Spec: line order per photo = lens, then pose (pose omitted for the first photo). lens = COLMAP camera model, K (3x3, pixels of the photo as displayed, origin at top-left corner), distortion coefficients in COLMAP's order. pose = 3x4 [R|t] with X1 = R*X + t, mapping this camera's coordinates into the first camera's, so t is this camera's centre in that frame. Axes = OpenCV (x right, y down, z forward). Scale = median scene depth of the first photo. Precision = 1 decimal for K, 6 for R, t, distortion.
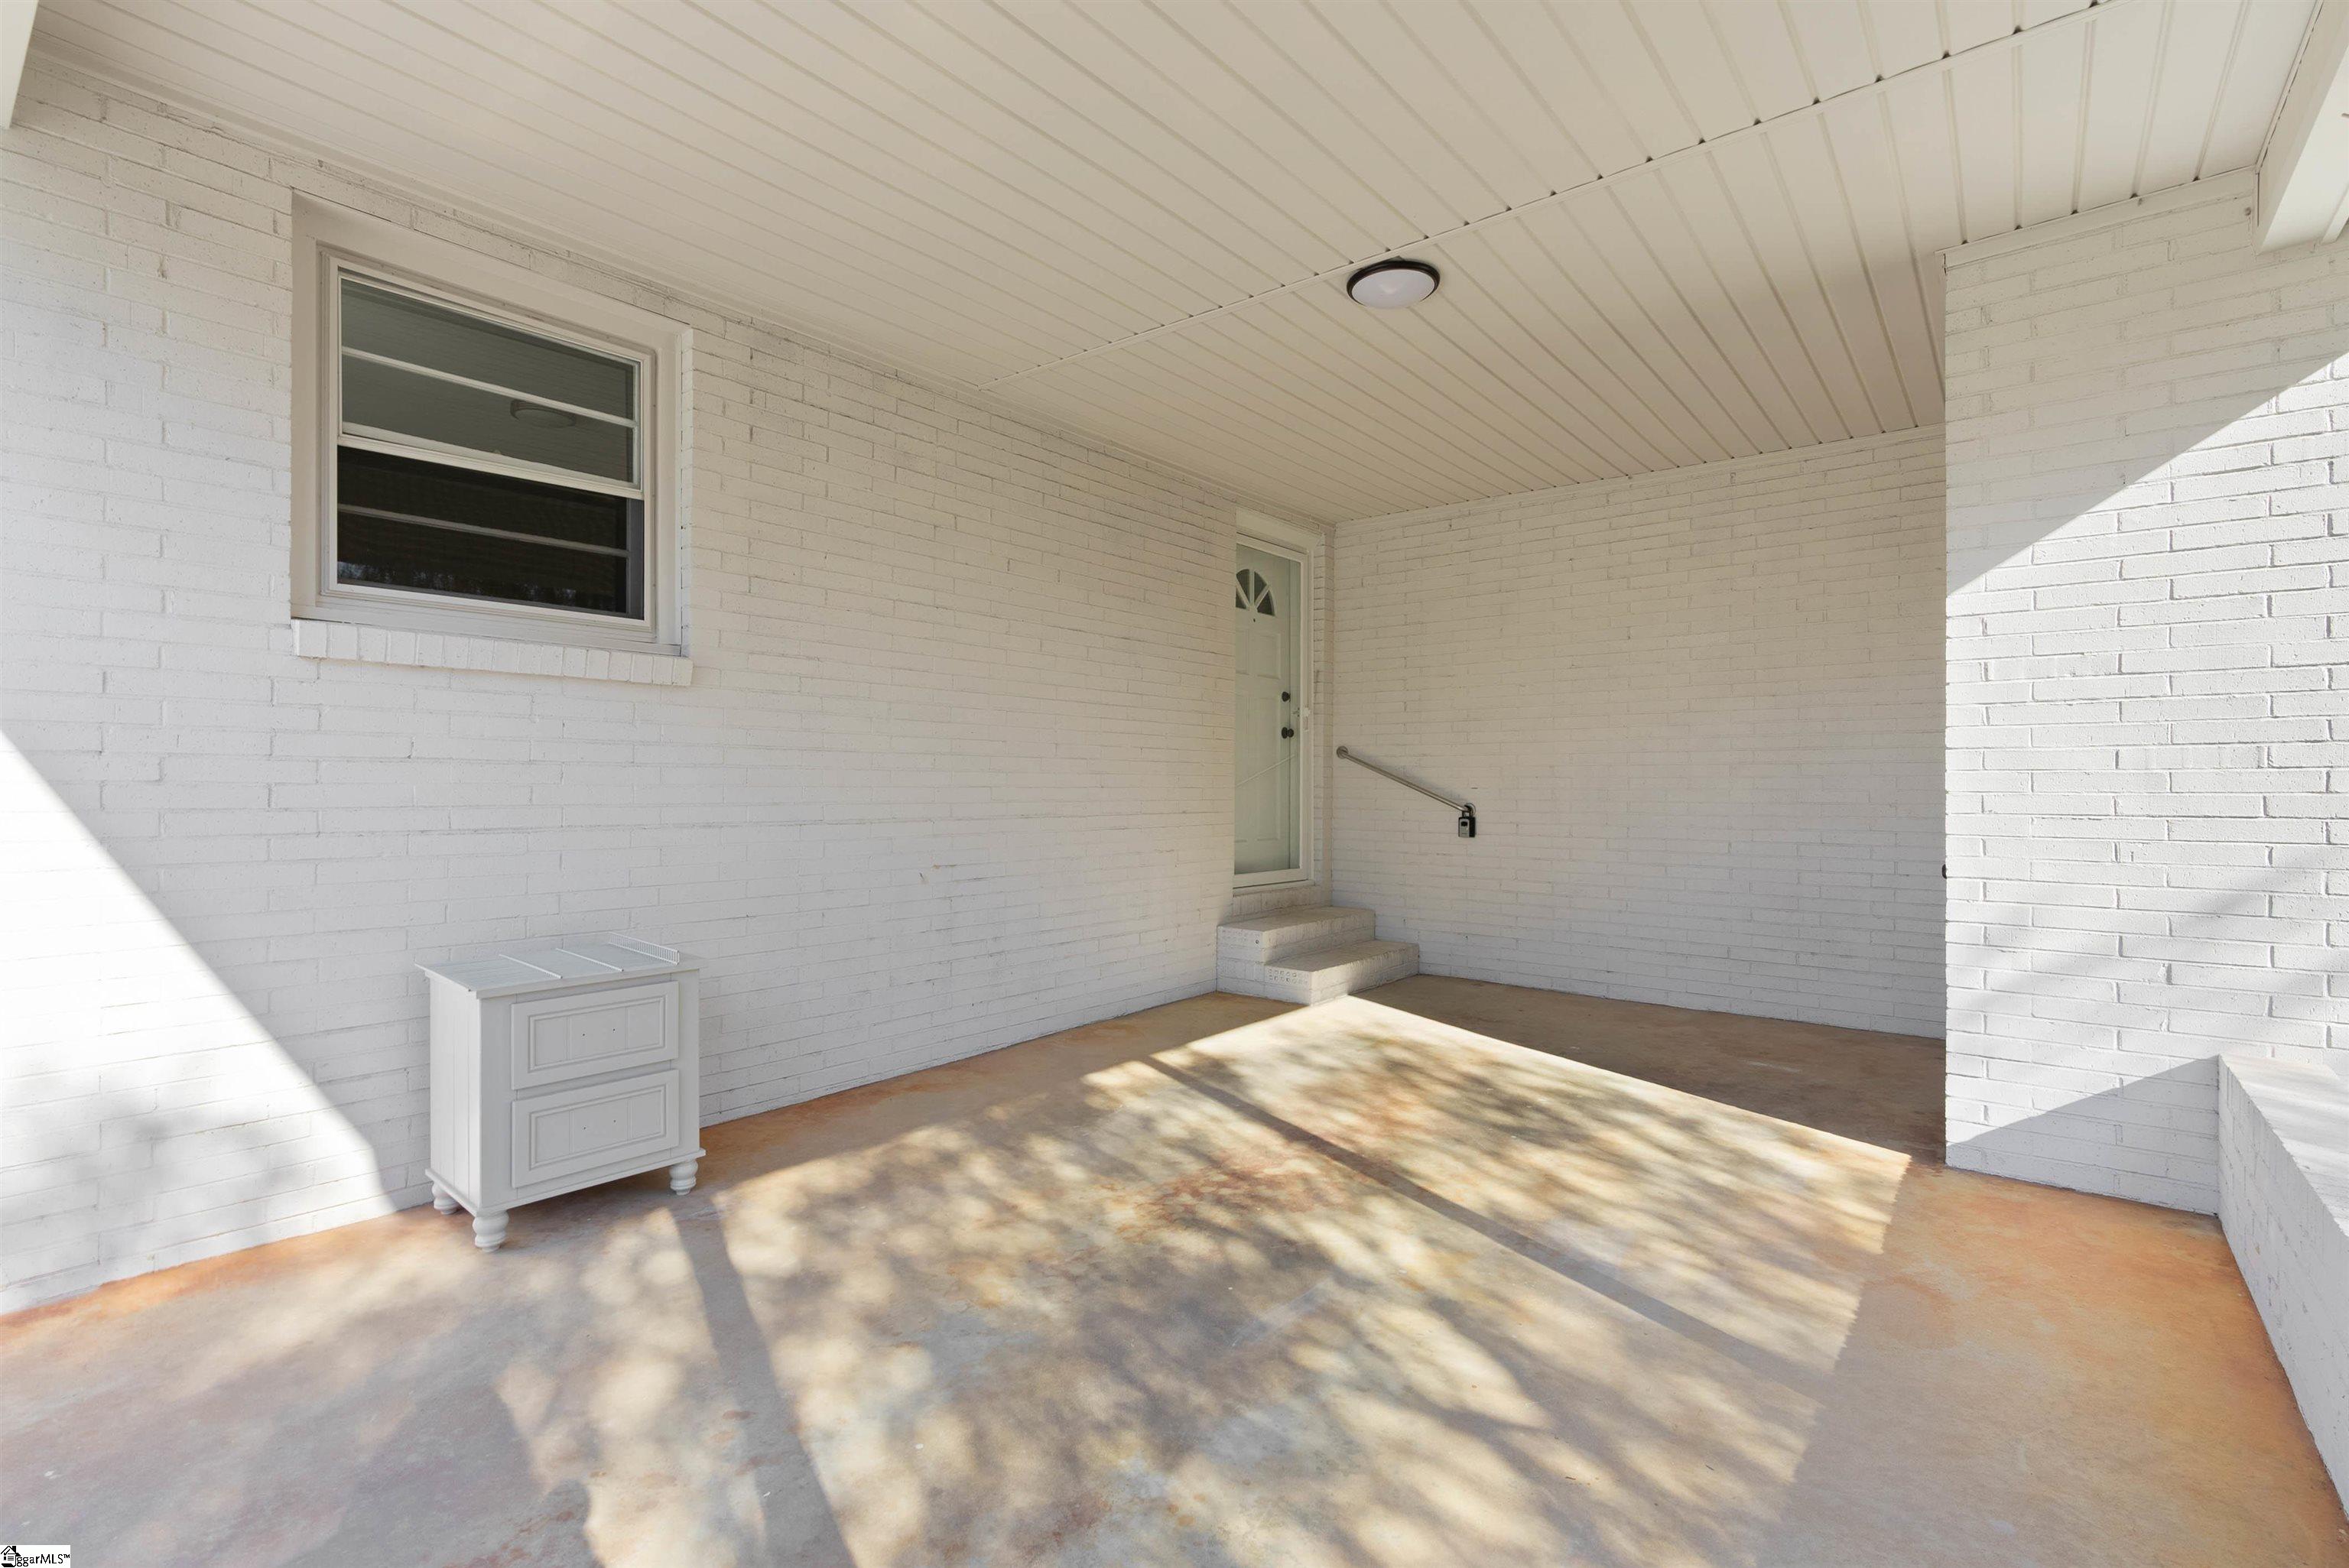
lens RADIAL K [[1061.6, 0, 1177.9], [0, 1061.6, 768.5], [0, 0, 1]] dist [-0.002501, 0.001102]
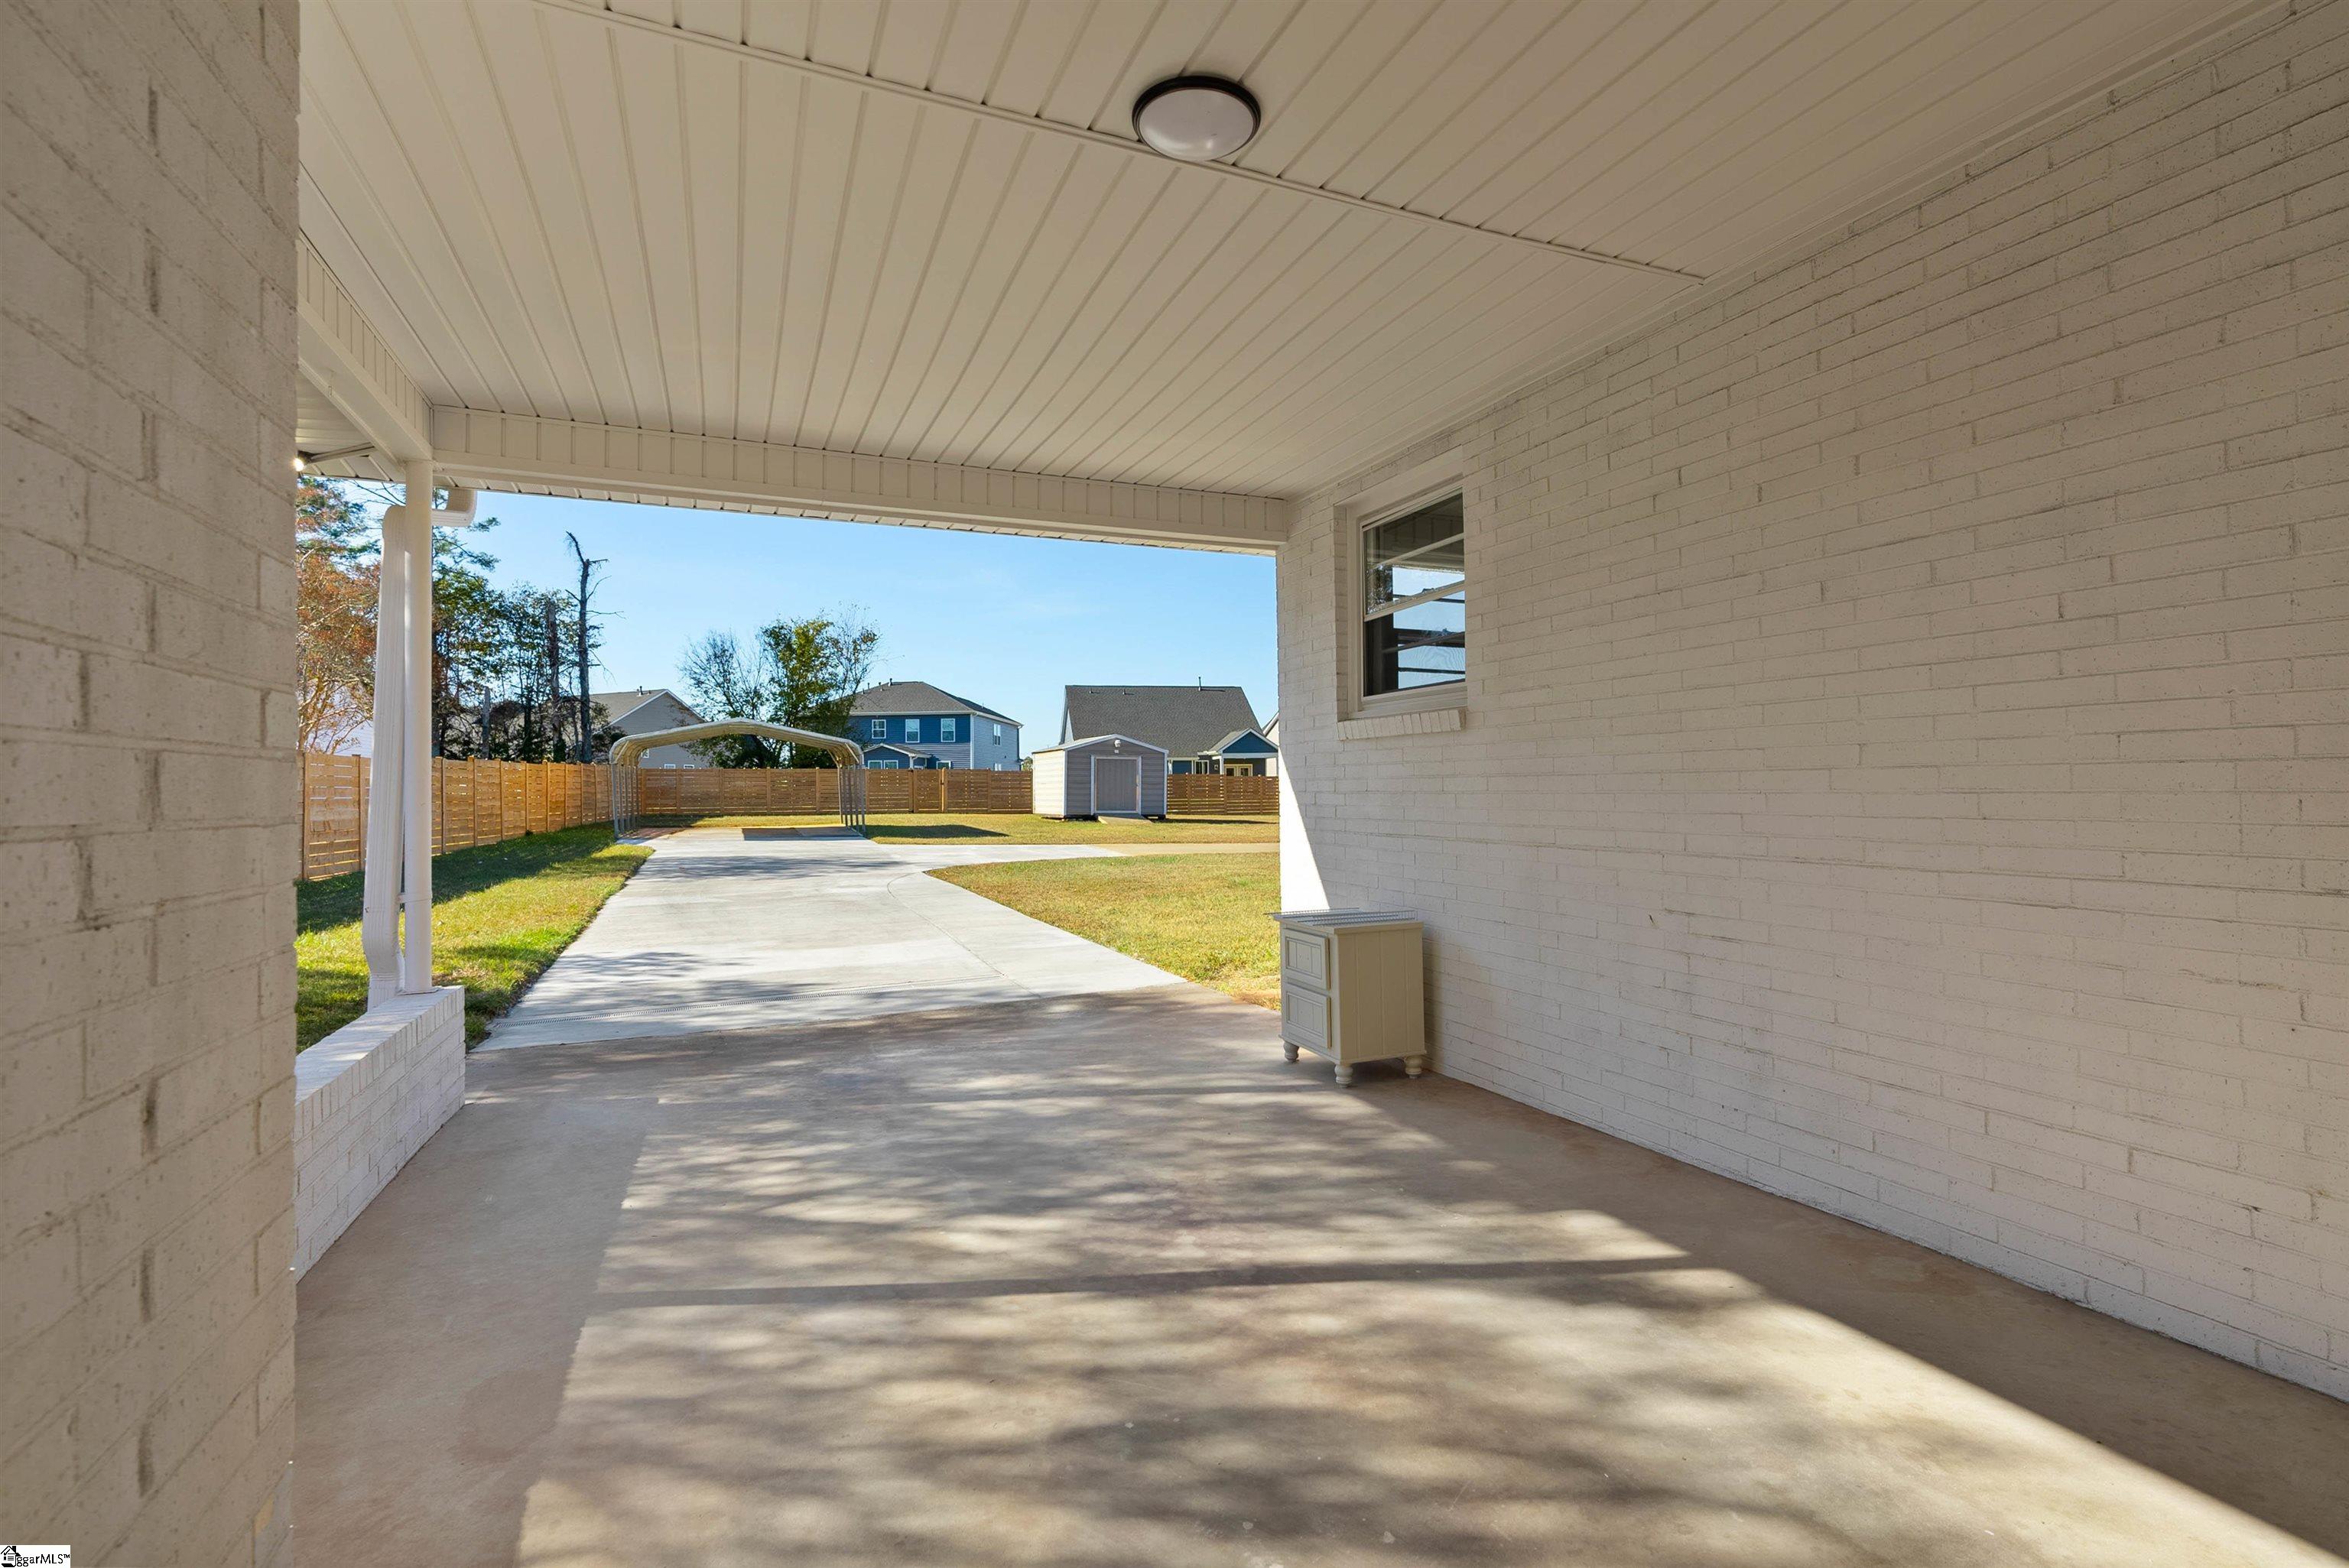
lens RADIAL K [[1061.6, 0, 1177.9], [0, 1061.6, 768.5], [0, 0, 1]] dist [-0.002501, 0.001102]
pose [[-0.464461, -0.022400, -0.885310, 0.904195], [0.015753, 0.999313, -0.033549, 0.006962], [0.885453, -0.029529, -0.463789, 1.417253]]
